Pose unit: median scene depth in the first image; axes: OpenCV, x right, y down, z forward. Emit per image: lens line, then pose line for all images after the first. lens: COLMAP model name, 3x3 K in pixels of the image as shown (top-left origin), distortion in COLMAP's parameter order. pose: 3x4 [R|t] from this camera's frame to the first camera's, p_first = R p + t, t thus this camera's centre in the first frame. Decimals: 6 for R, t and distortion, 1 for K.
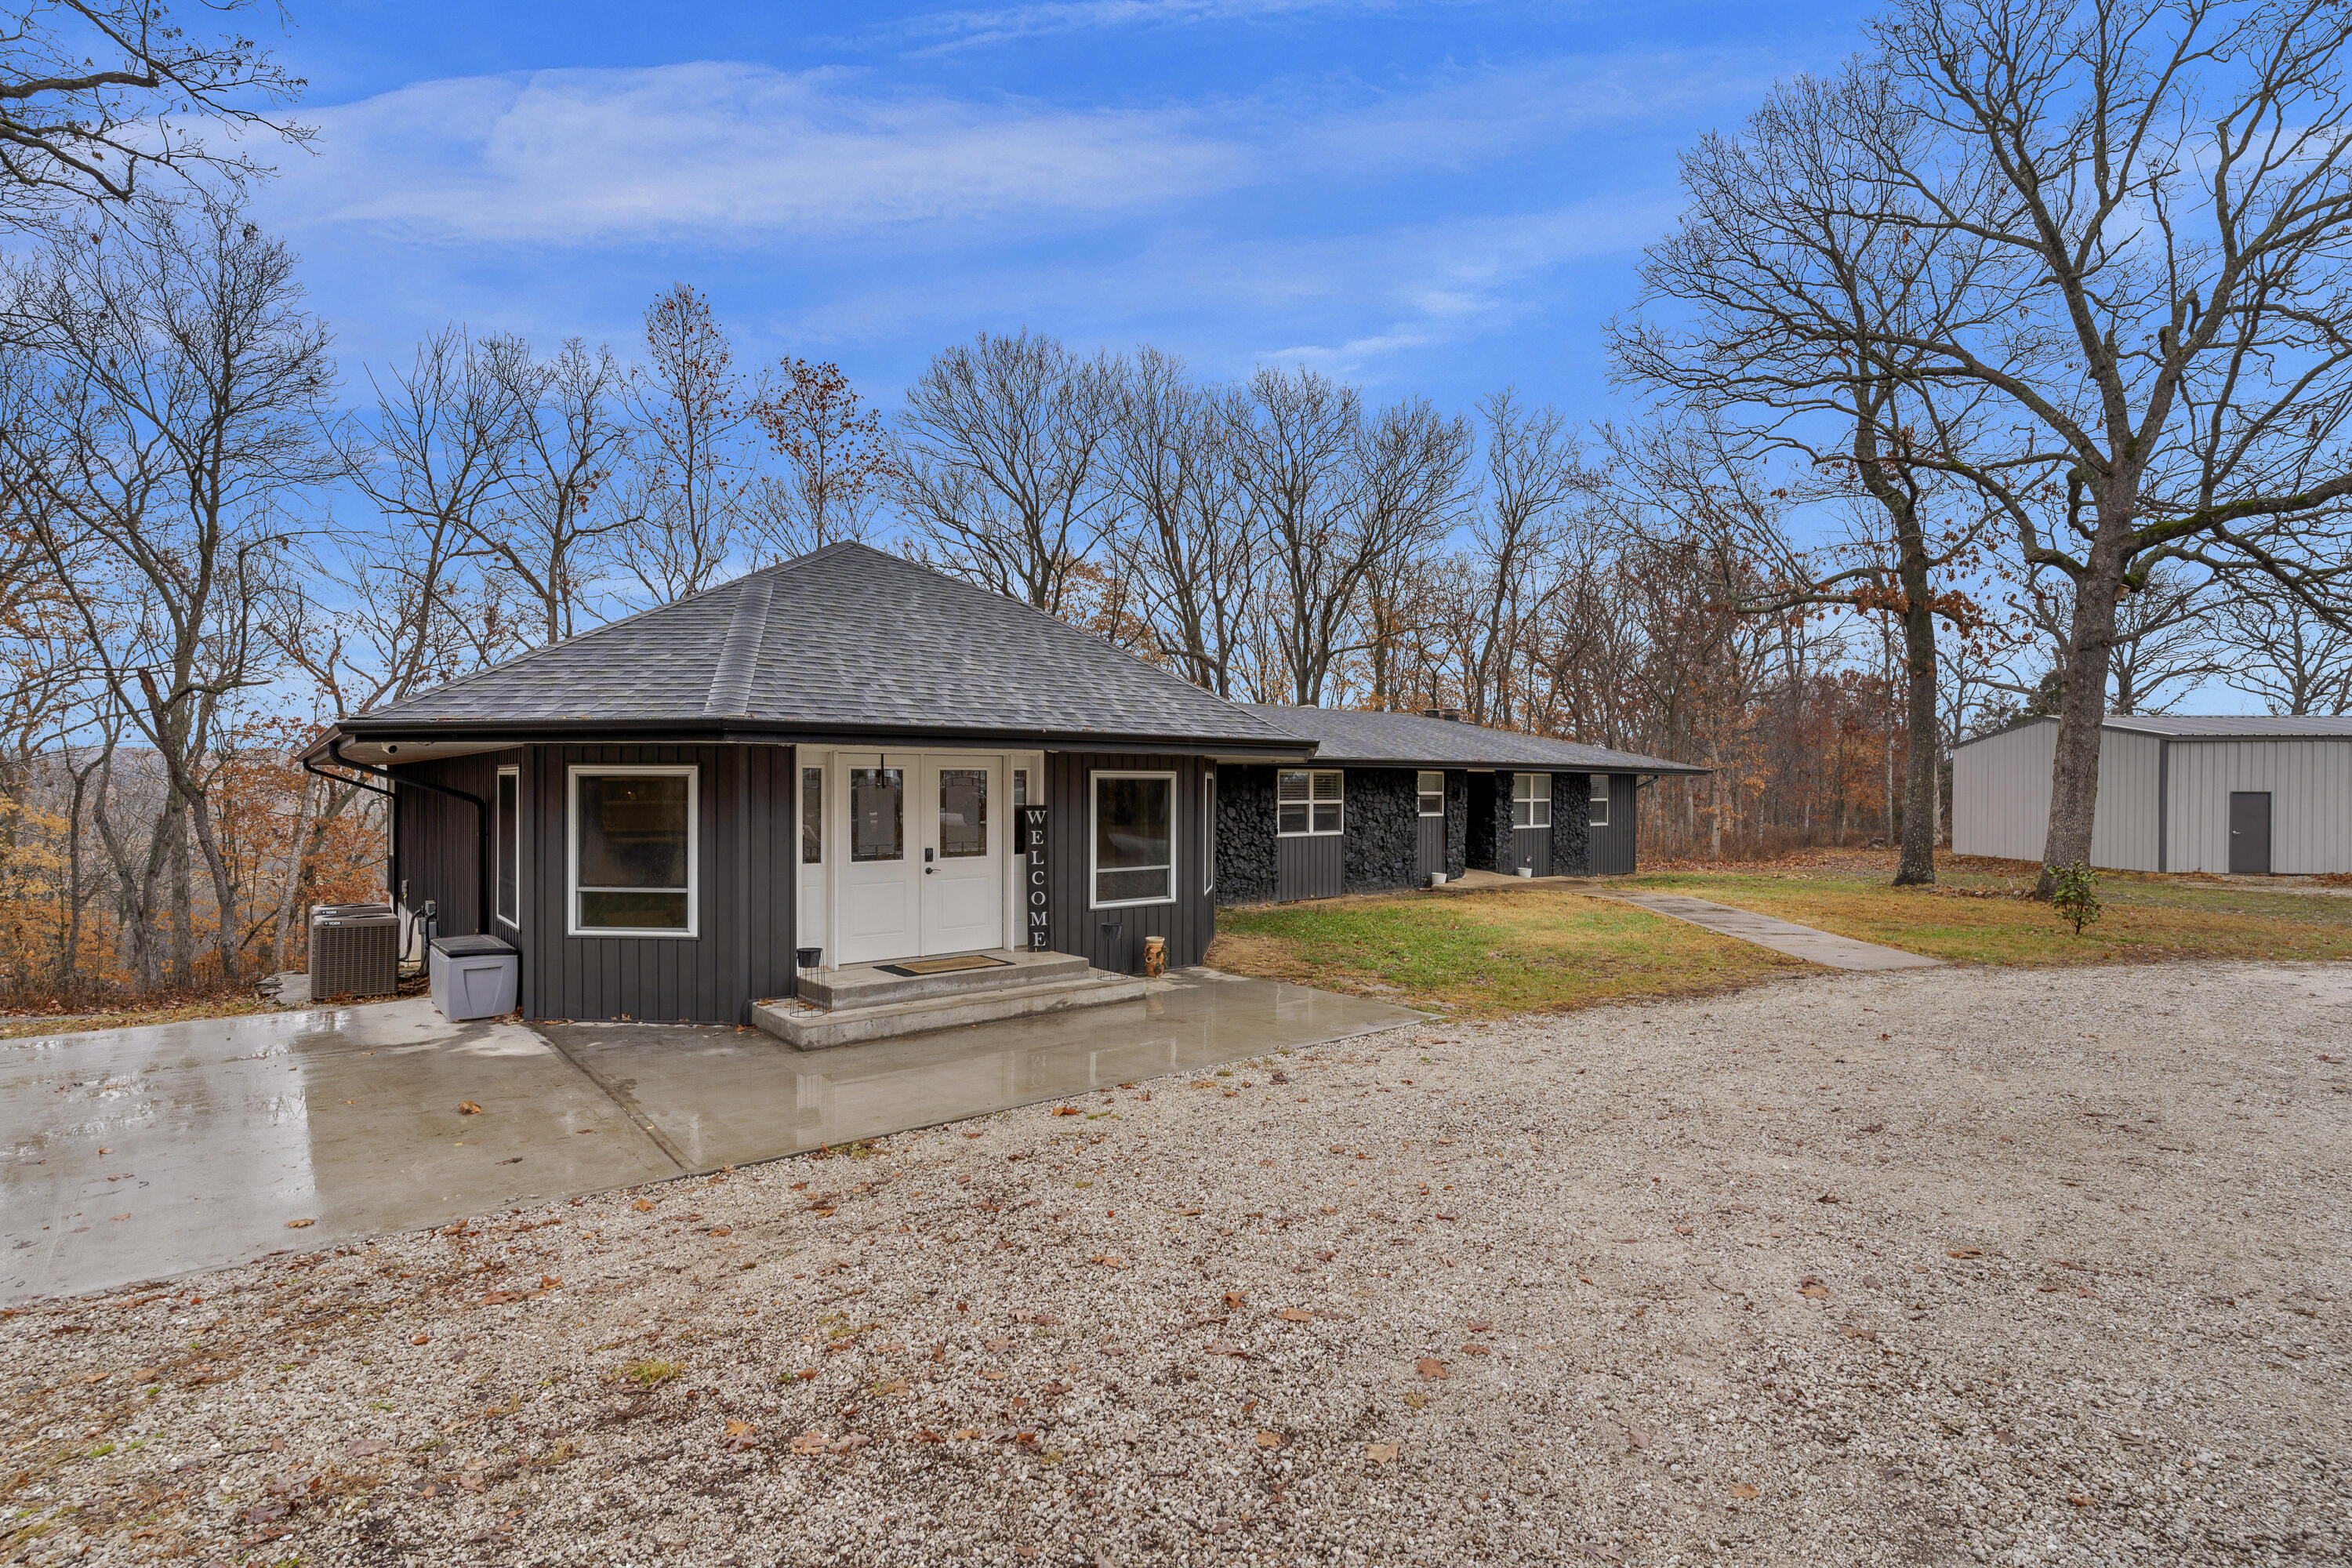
lens RADIAL K [[1123.9, 0, 1174.9], [0, 1123.9, 782.7], [0, 0, 1]] dist [0.001336, -0.000273]
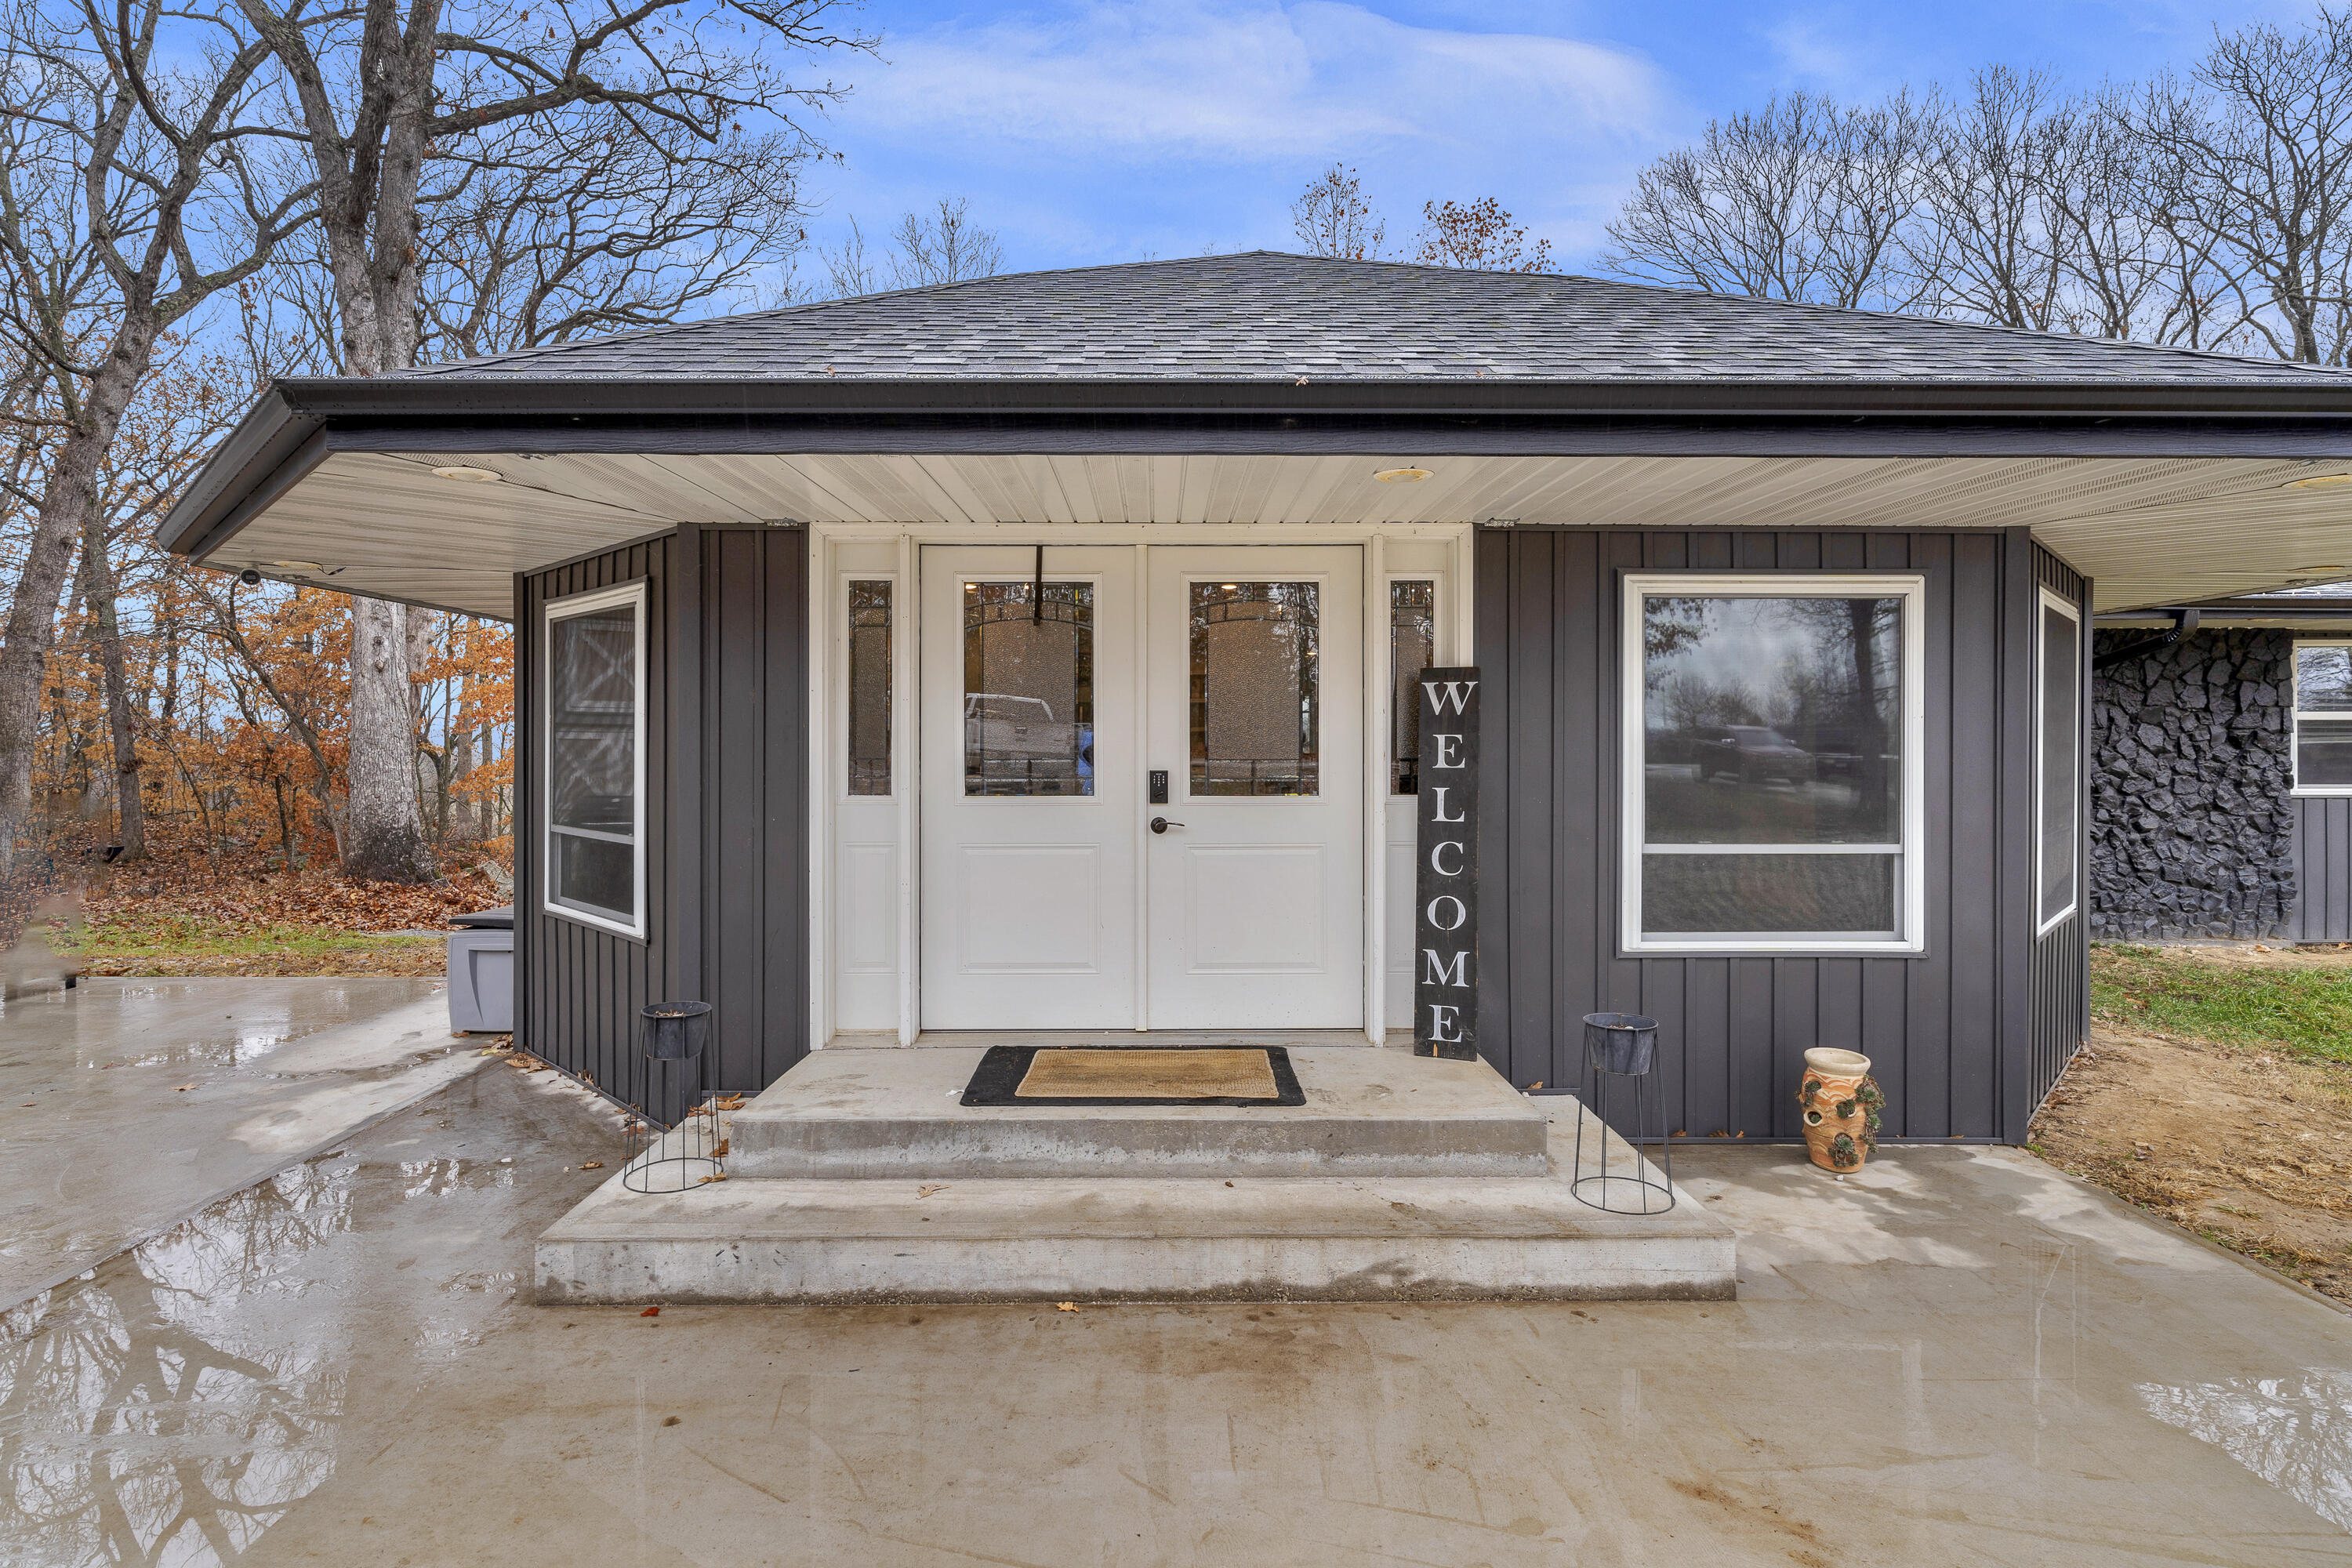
lens RADIAL K [[1123.9, 0, 1158.5], [0, 1123.9, 741.8], [0, 0, 1]] dist [0.001336, -0.000273]
pose [[0.777811, -0.003013, -0.628491, 0.039155], [0.002966, 0.999995, -0.001124, 0.045419], [0.628491, -0.000990, 0.777816, 0.642083]]
